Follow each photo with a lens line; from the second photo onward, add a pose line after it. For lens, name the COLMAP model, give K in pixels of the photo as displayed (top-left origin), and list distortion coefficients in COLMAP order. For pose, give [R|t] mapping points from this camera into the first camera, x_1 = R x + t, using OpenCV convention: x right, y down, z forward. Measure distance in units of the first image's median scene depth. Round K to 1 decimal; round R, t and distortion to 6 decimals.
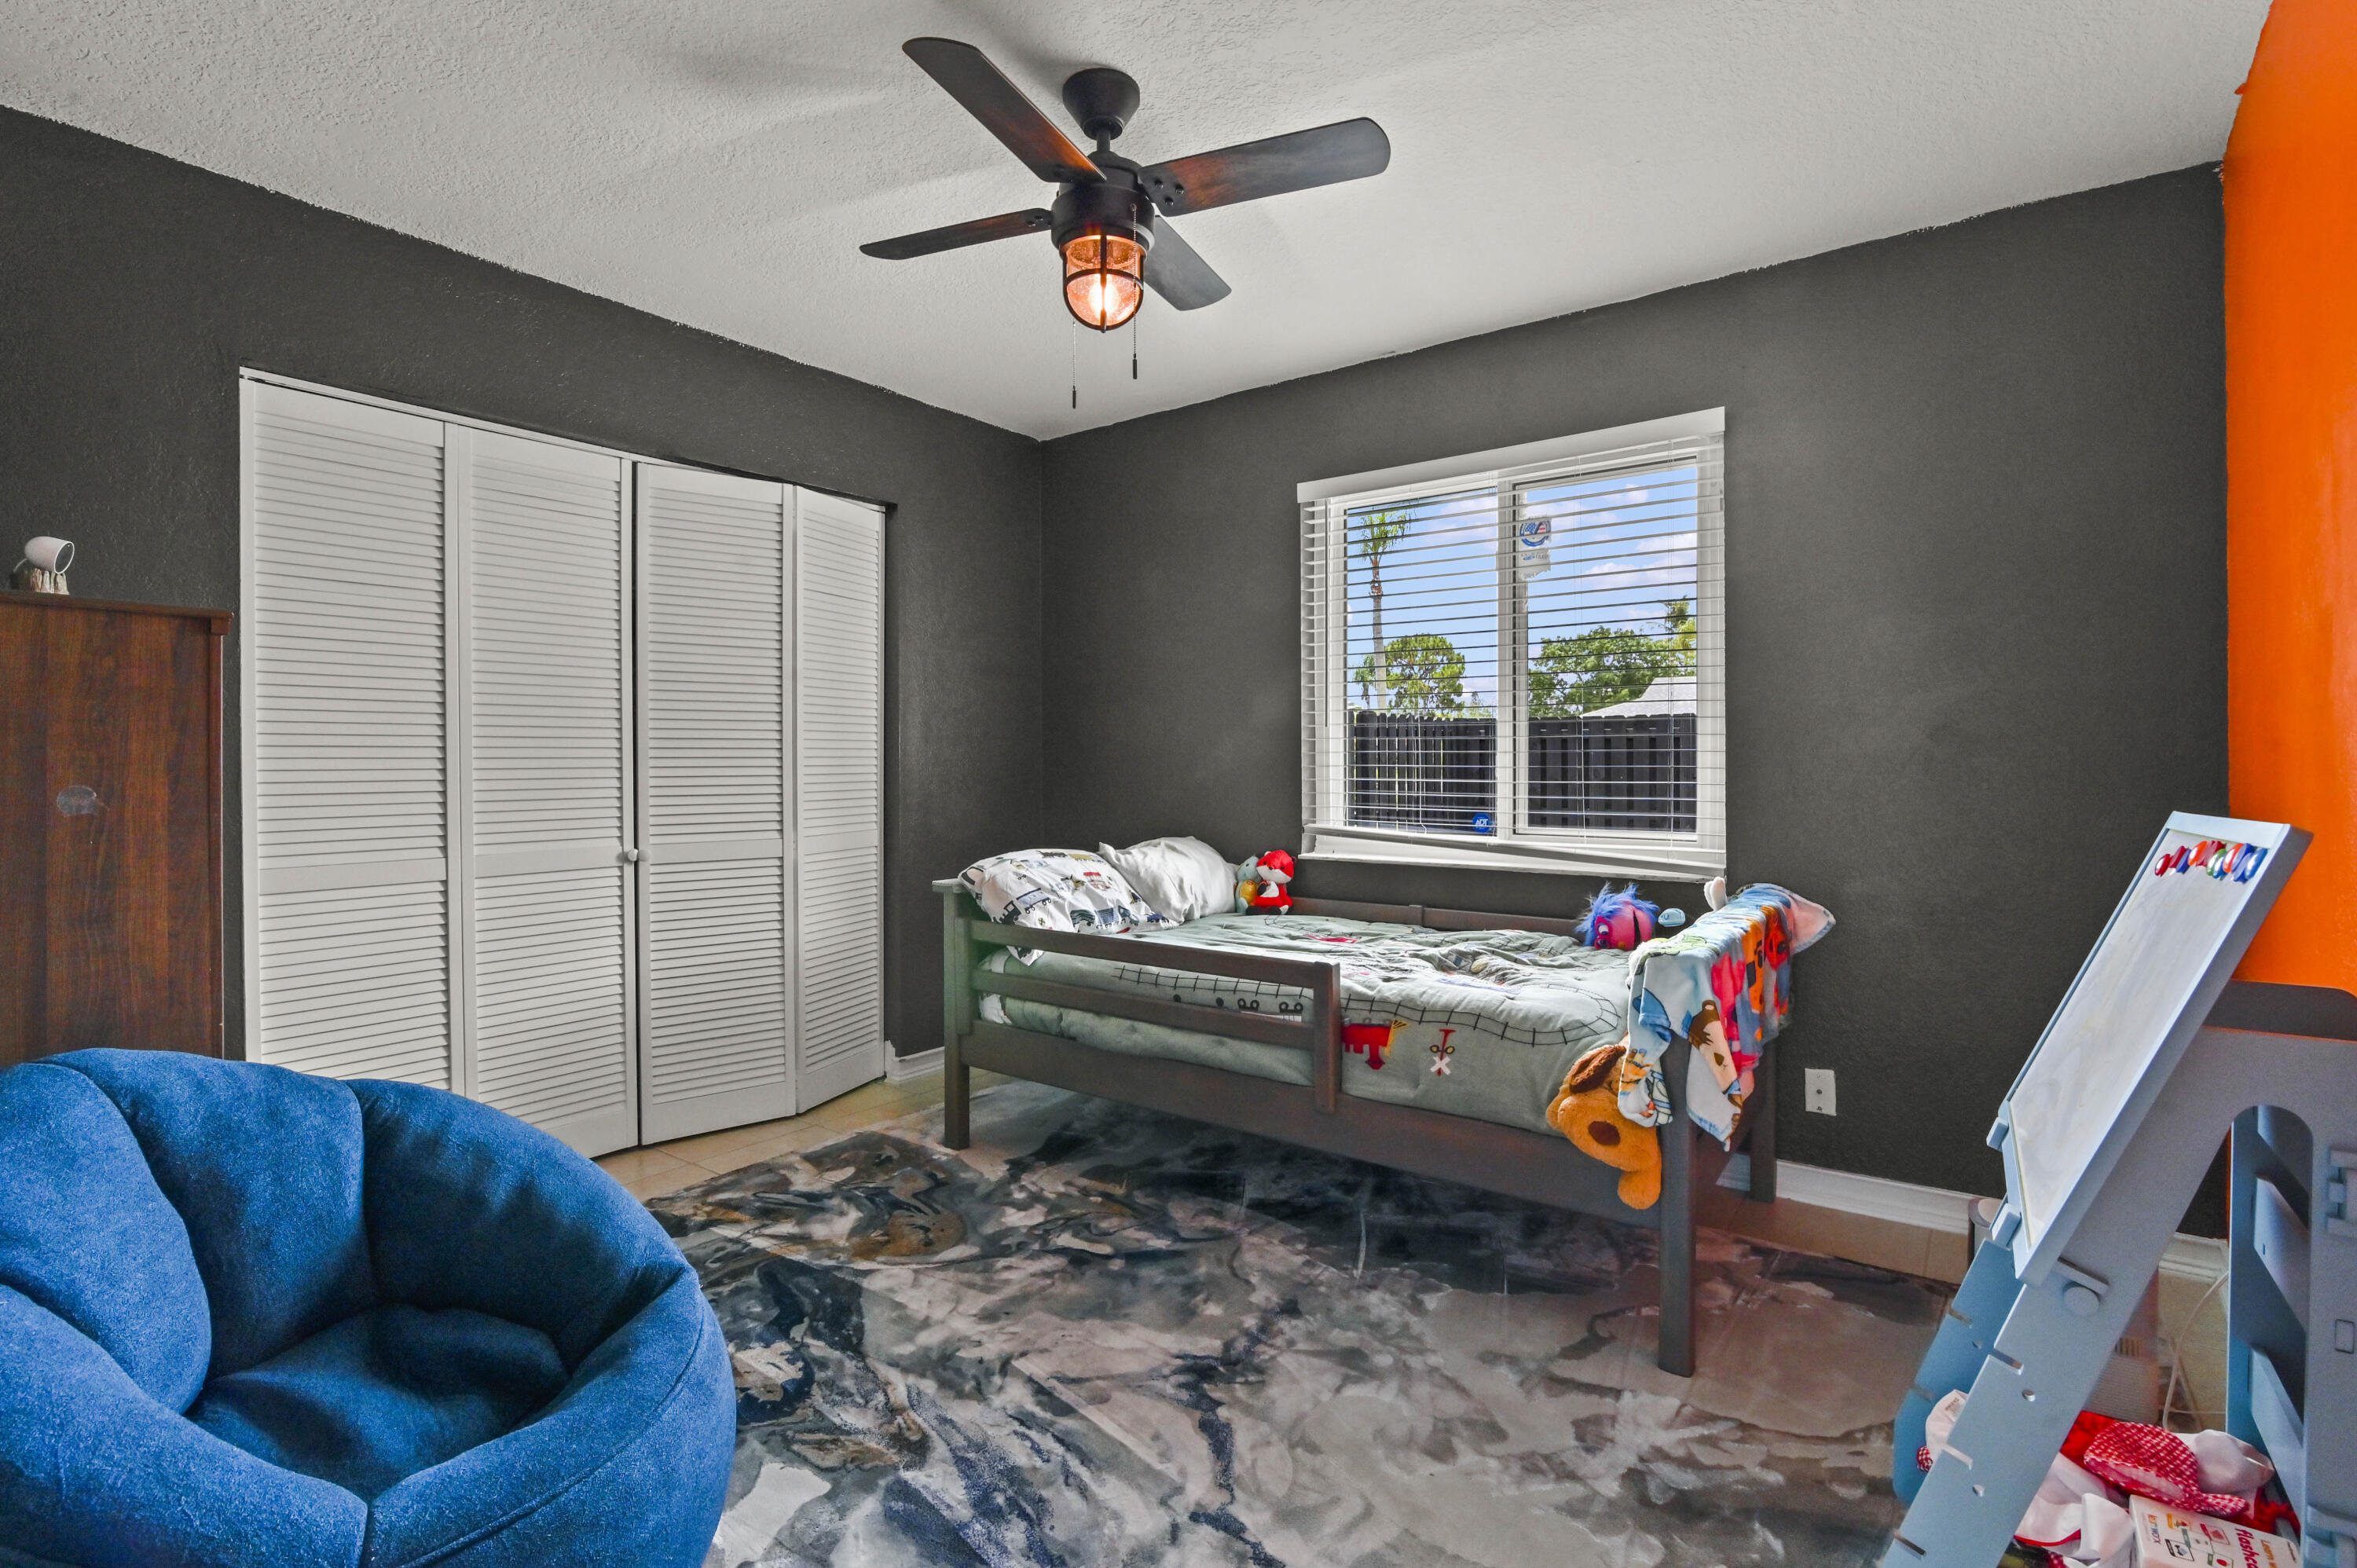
lens RADIAL K [[1095.3, 0, 1177.0], [0, 1095.3, 751.3], [0, 0, 1]] dist [-0.020473, 0.000162]
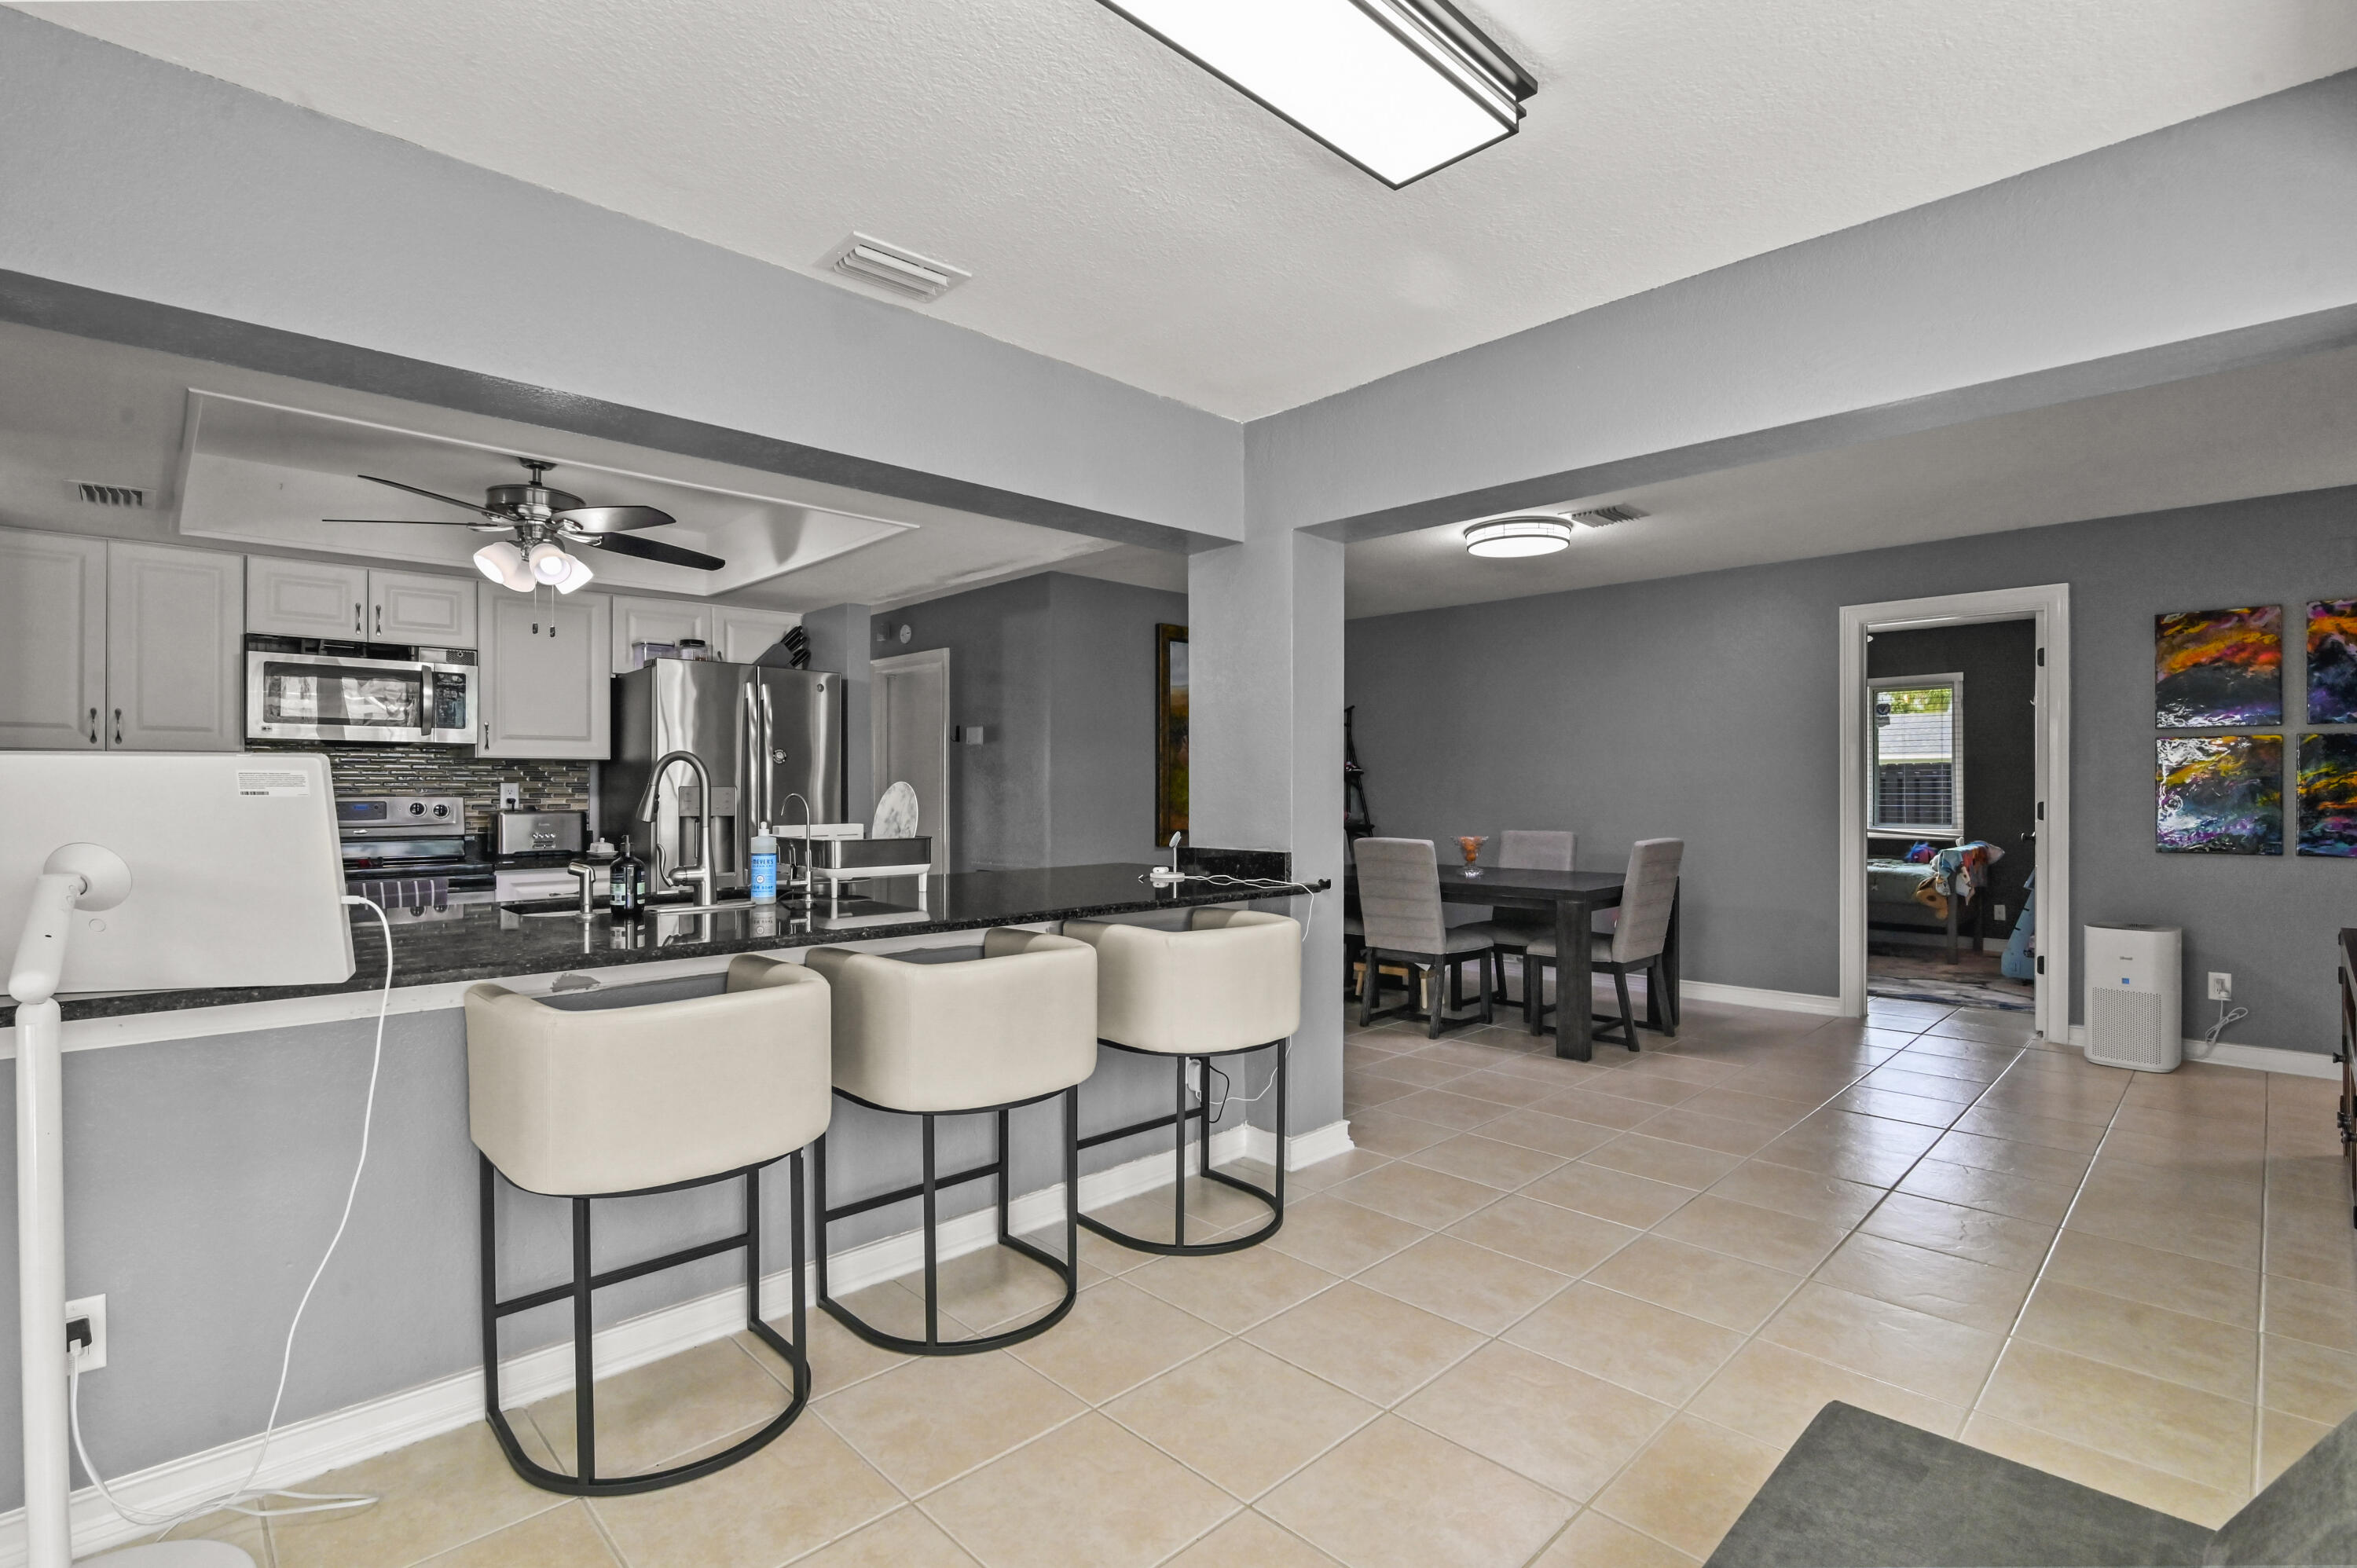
lens RADIAL K [[1090.6, 0, 1178.5], [0, 1090.6, 784.0], [0, 0, 1]] dist [-0.019704, -0.000001]
pose [[0.989079, 0.003599, -0.147343, -1.190535], [-0.003040, 0.999987, 0.004019, -0.035501], [0.147356, -0.003527, 0.989077, -2.239941]]
